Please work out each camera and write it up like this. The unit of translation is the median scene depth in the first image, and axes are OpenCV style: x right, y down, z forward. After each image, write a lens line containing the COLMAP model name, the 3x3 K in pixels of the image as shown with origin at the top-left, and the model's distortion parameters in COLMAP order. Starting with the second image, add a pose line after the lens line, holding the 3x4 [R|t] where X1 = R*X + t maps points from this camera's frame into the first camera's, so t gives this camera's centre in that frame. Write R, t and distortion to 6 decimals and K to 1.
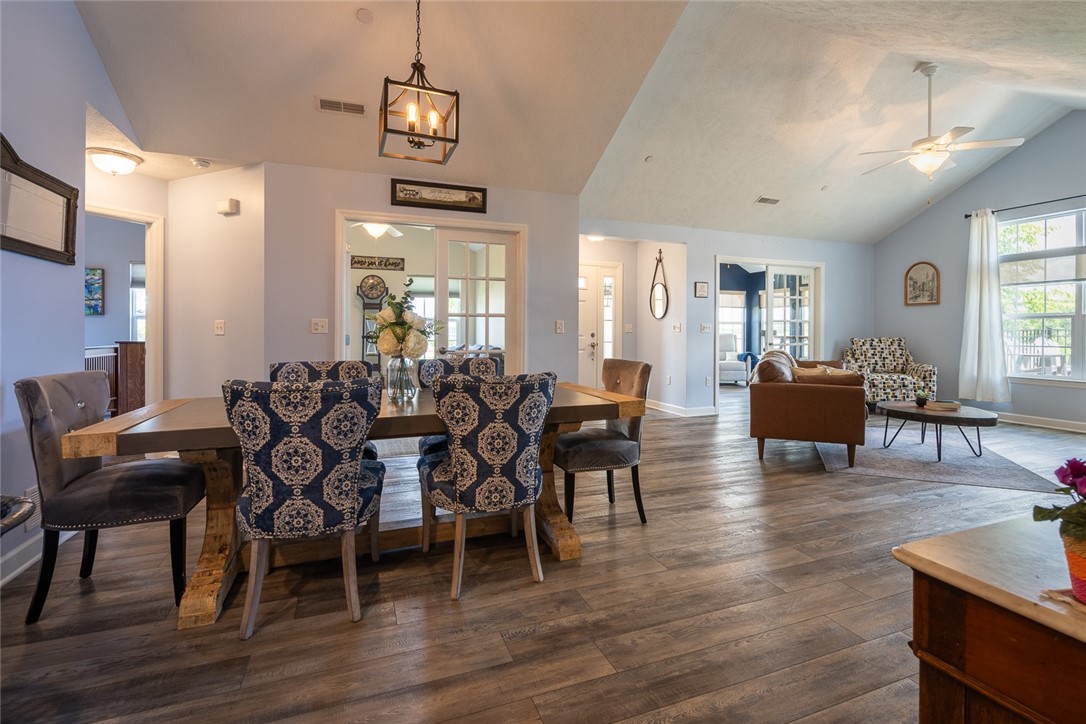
lens RADIAL K [[504.6, 0, 545.3], [0, 504.6, 333.6], [0, 0, 1]] dist [0.002660, 0.000779]
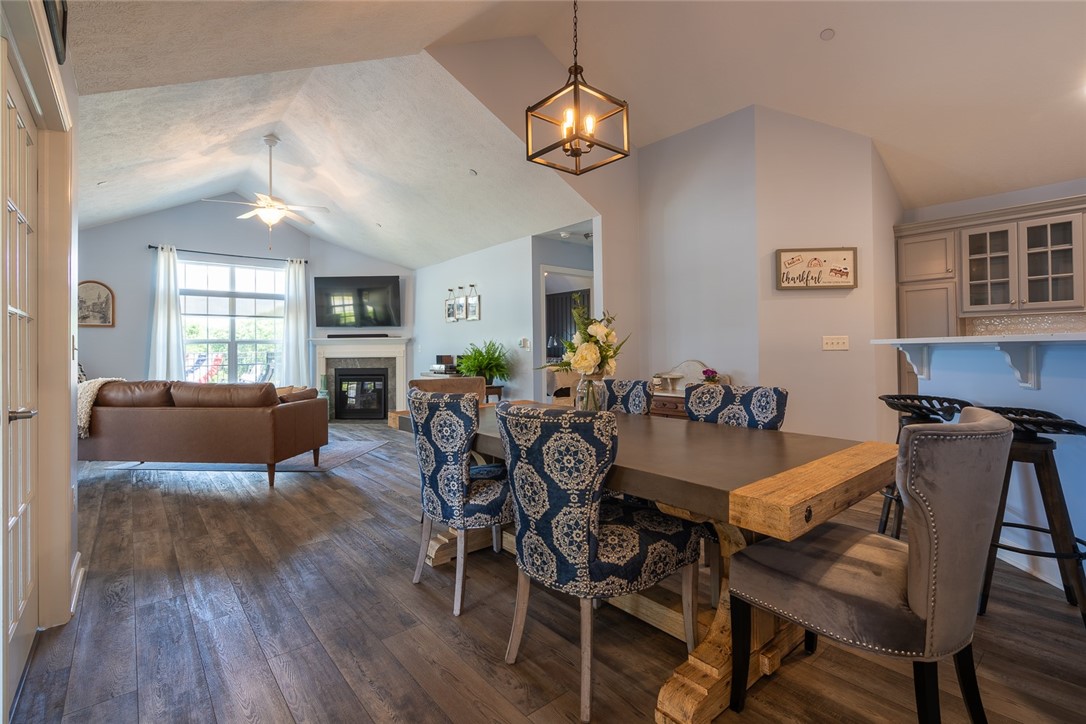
lens RADIAL K [[510.9, 0, 542.3], [0, 510.9, 341.7], [0, 0, 1]] dist [-0.001853, 0.000088]
pose [[-0.306776, 0.017804, 0.951615, -0.446437], [0.016236, 0.999777, -0.013471, -0.003119], [-0.951643, 0.011318, -0.306996, 0.541626]]
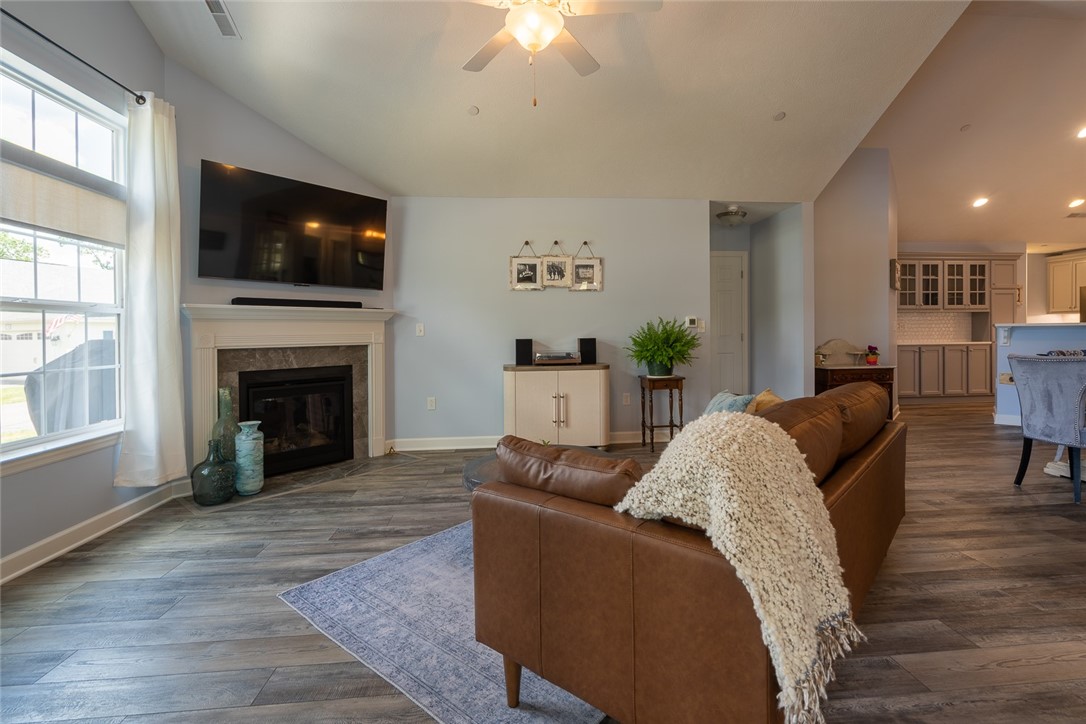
lens RADIAL K [[519.0, 0, 546.6], [0, 519.0, 342.4], [0, 0, 1]] dist [0.000434, 0.000355]
pose [[-0.963646, 0.003833, 0.267156, 0.426165], [0.011622, 0.999552, 0.027579, -0.007893], [-0.266930, 0.029681, -0.963259, 1.113092]]
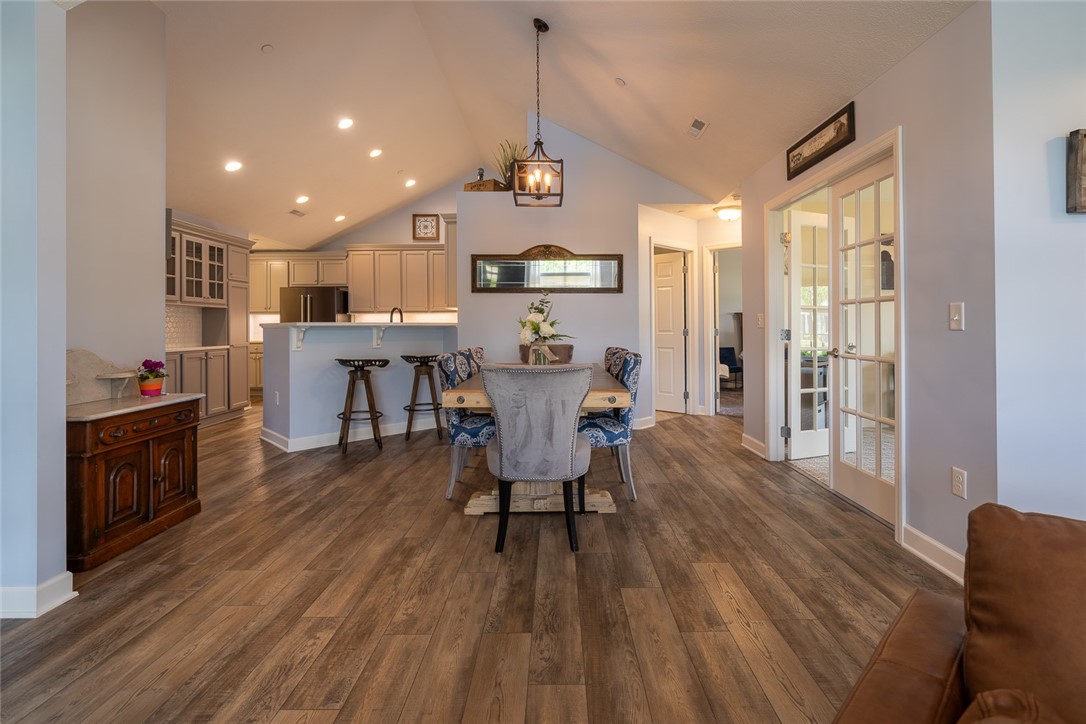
lens RADIAL K [[510.3, 0, 568.8], [0, 510.3, 319.0], [0, 0, 1]] dist [-0.002224, 0.000381]
pose [[-0.339145, -0.012275, -0.940654, 0.432990], [-0.001708, 0.999921, -0.012433, -0.003364], [0.940733, -0.002610, -0.339139, 0.626581]]
